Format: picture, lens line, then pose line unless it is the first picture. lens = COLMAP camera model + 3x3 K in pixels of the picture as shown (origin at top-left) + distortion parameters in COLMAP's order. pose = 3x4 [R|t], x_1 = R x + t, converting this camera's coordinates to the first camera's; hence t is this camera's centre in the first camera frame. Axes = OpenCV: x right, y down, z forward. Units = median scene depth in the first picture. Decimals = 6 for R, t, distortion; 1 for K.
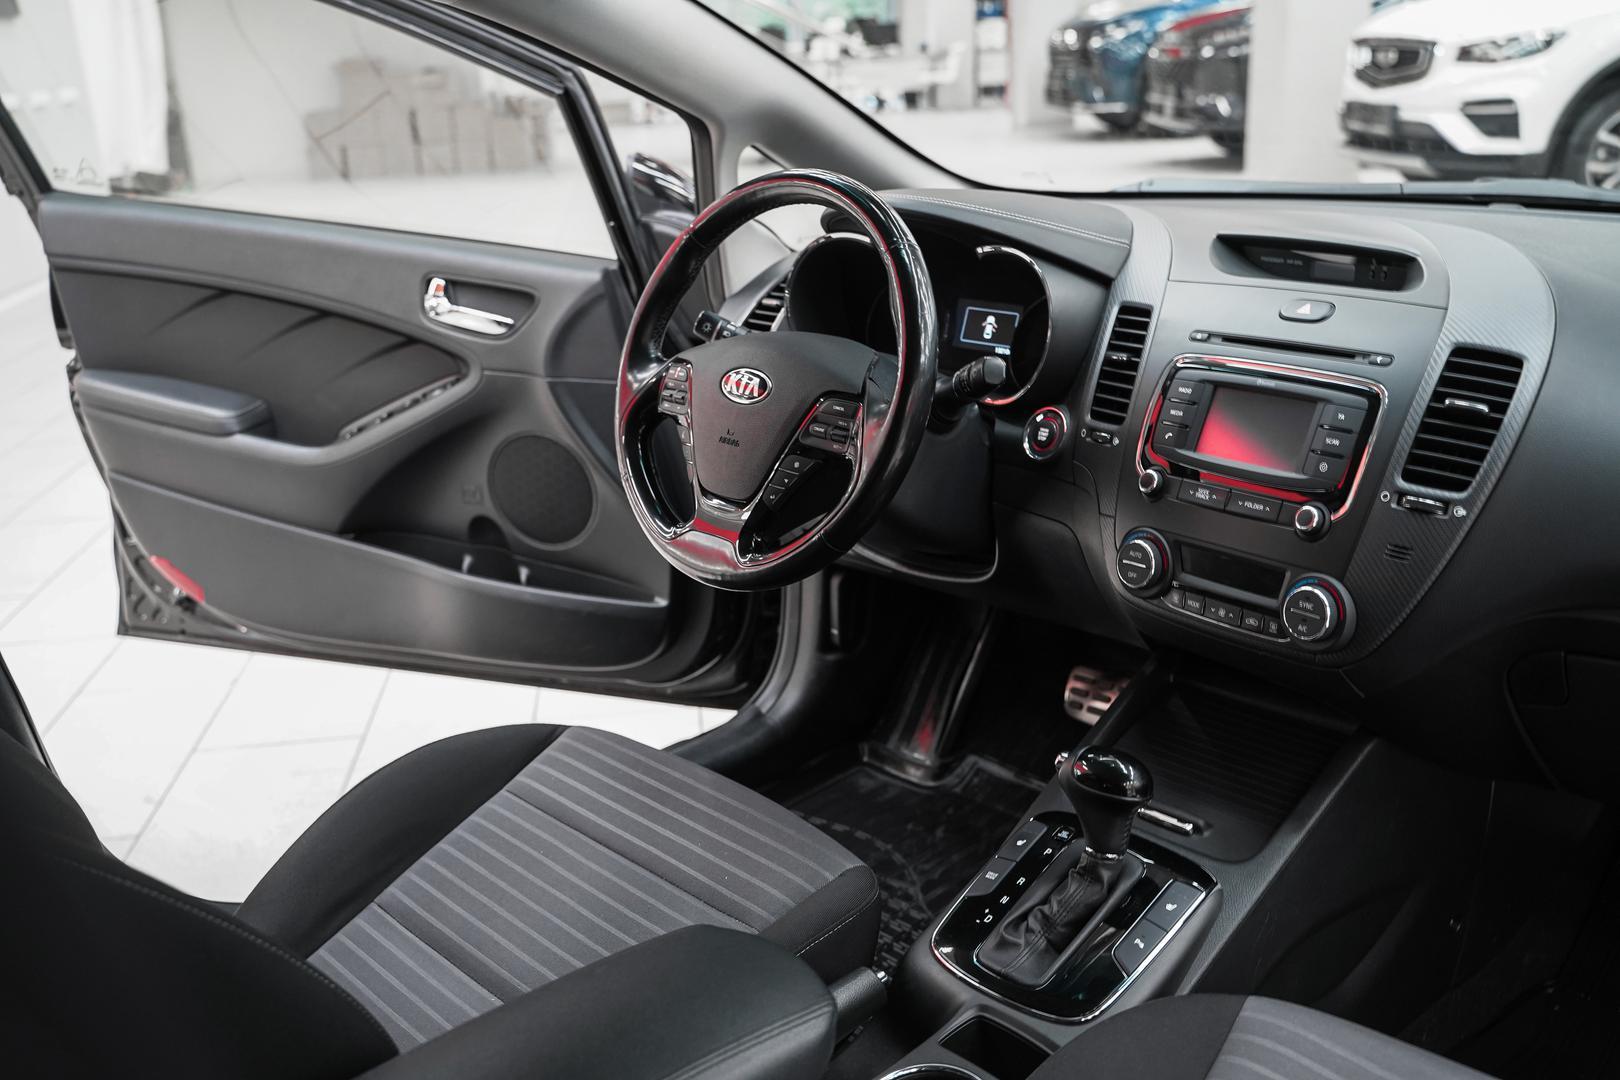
lens RADIAL K [[1507.3, 0, 810.0], [0, 1507.3, 540.0], [0, 0, 1]] dist [-0.007777, 0.013830]
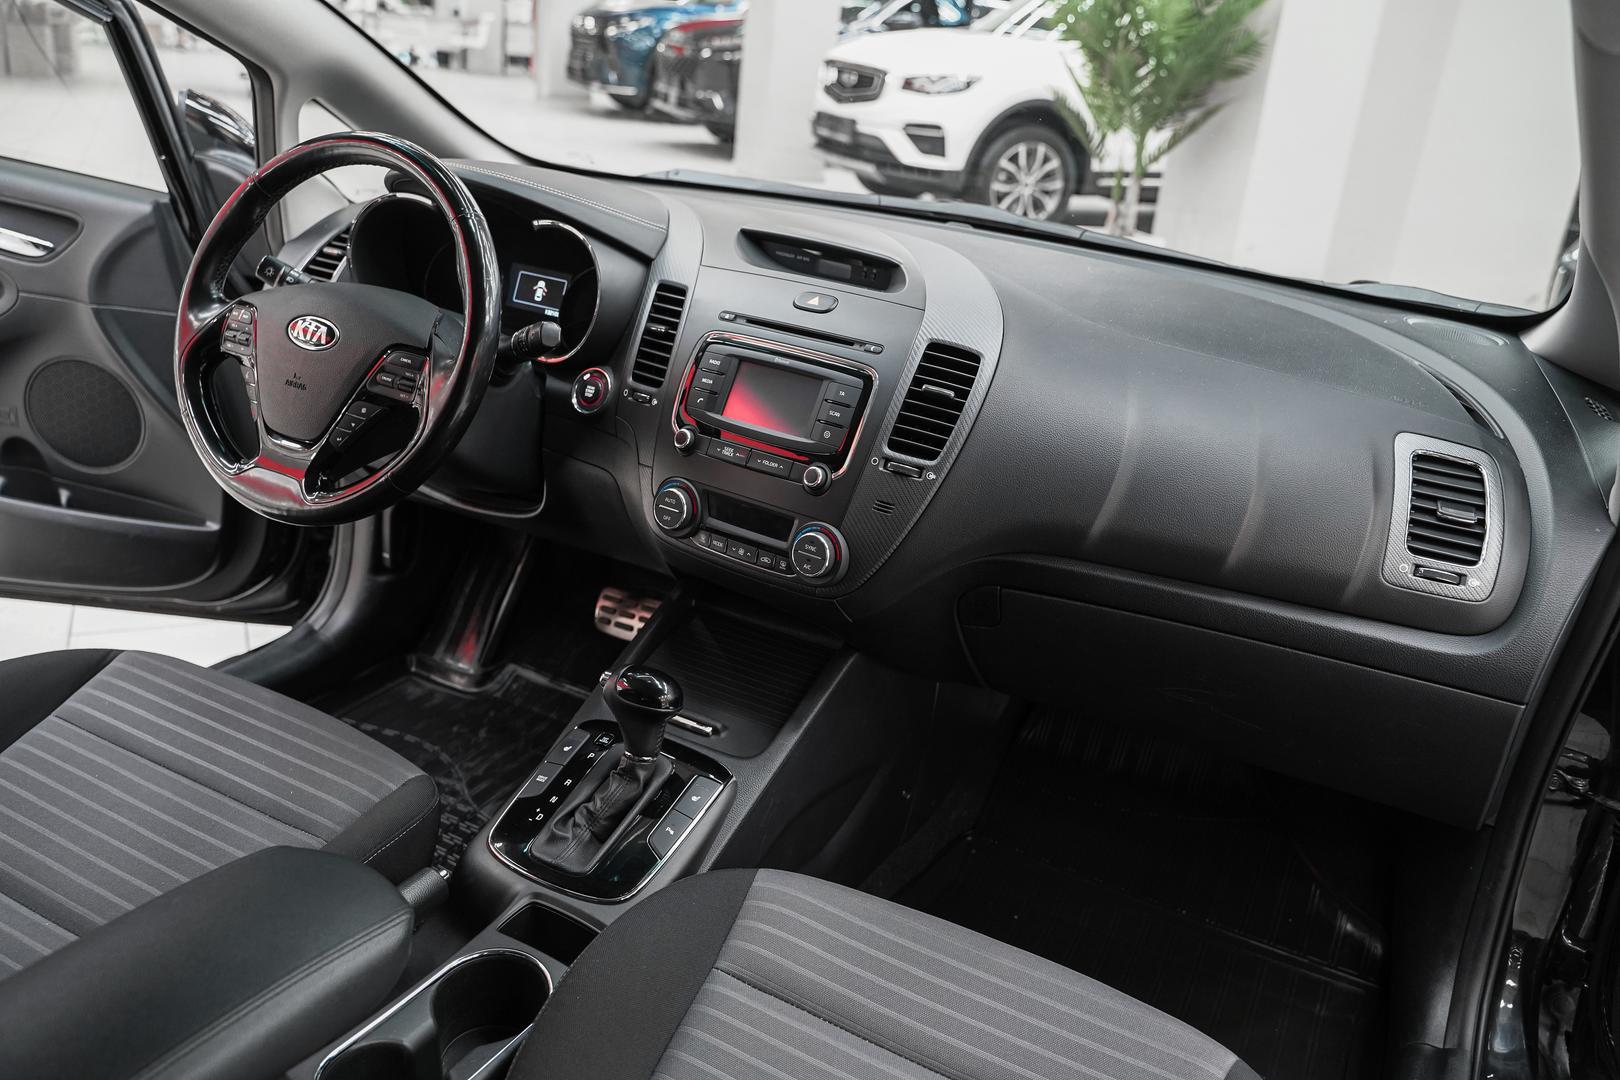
lens RADIAL K [[1291.4, 0, 810.0], [0, 1291.4, 540.0], [0, 0, 1]] dist [-0.010955, 0.003877]
pose [[0.939131, 0.008752, 0.343449, -0.023508], [-0.029594, 0.998021, 0.055489, -0.016797], [-0.342283, -0.062276, 0.937531, 0.018247]]
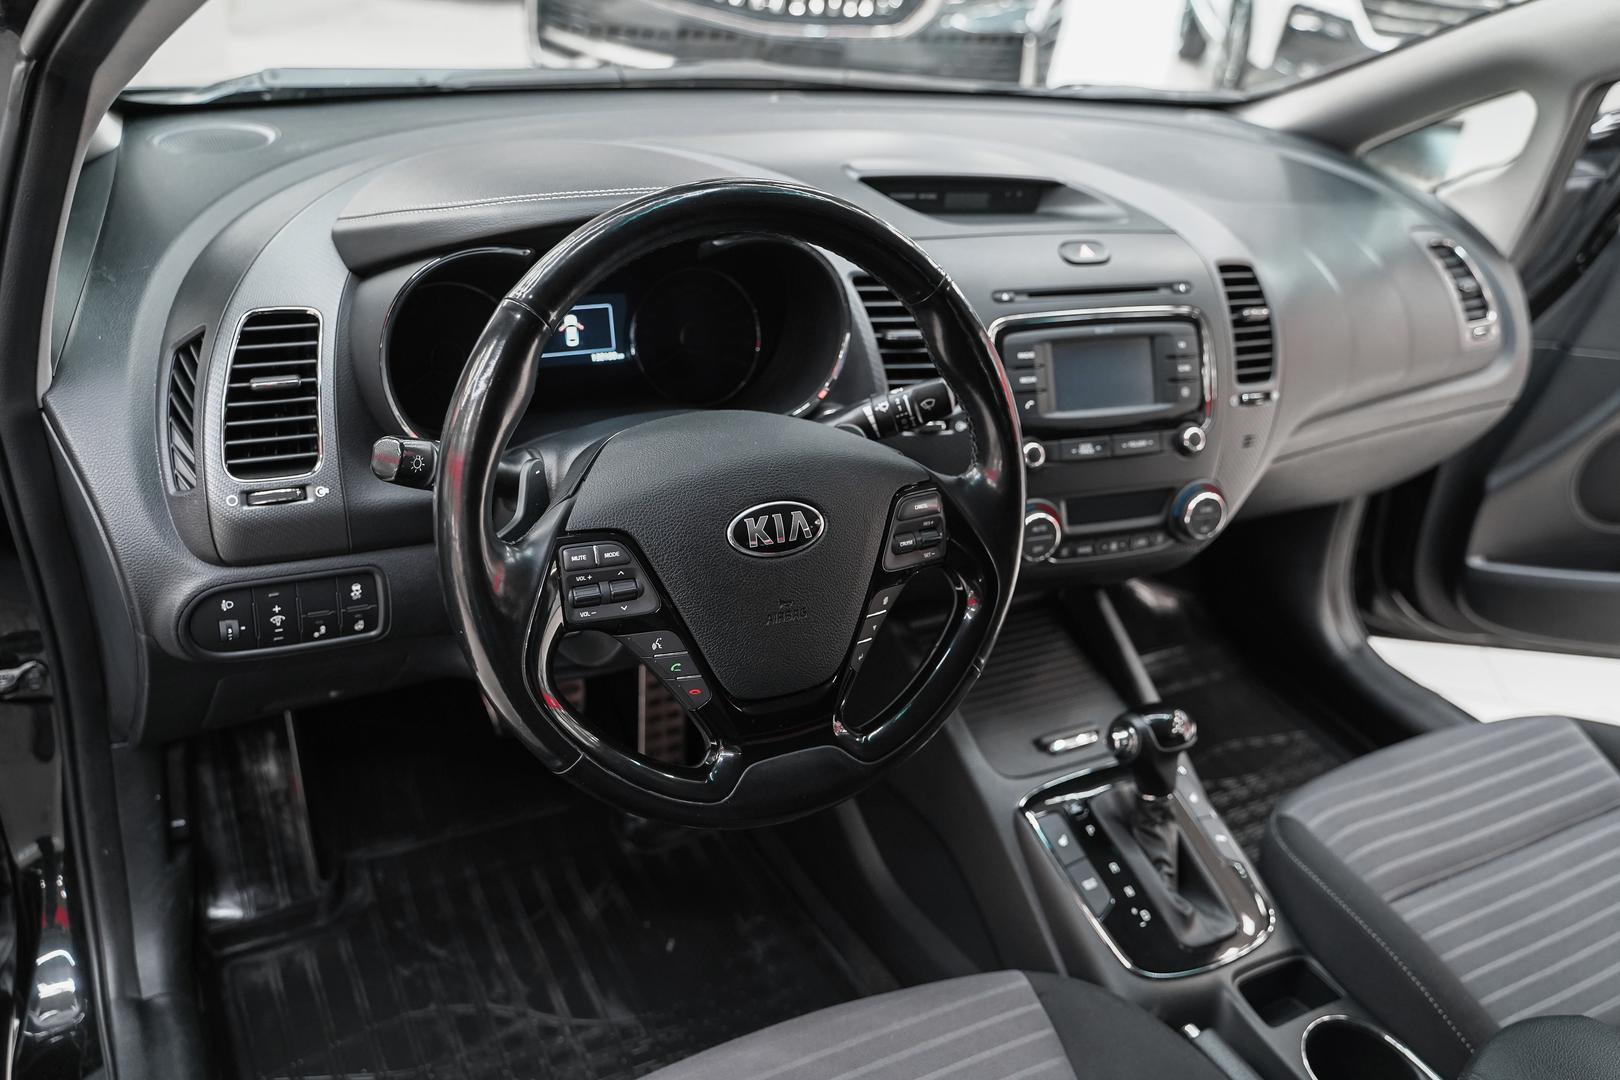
lens RADIAL K [[1310.7, 0, 810.0], [0, 1310.7, 540.0], [0, 0, 1]] dist [-0.007866, 0.002635]
pose [[0.256871, -0.399717, 0.879911, -0.520971], [0.198623, 0.912860, 0.356701, -0.286510], [-0.945815, 0.083144, 0.313881, 0.780747]]
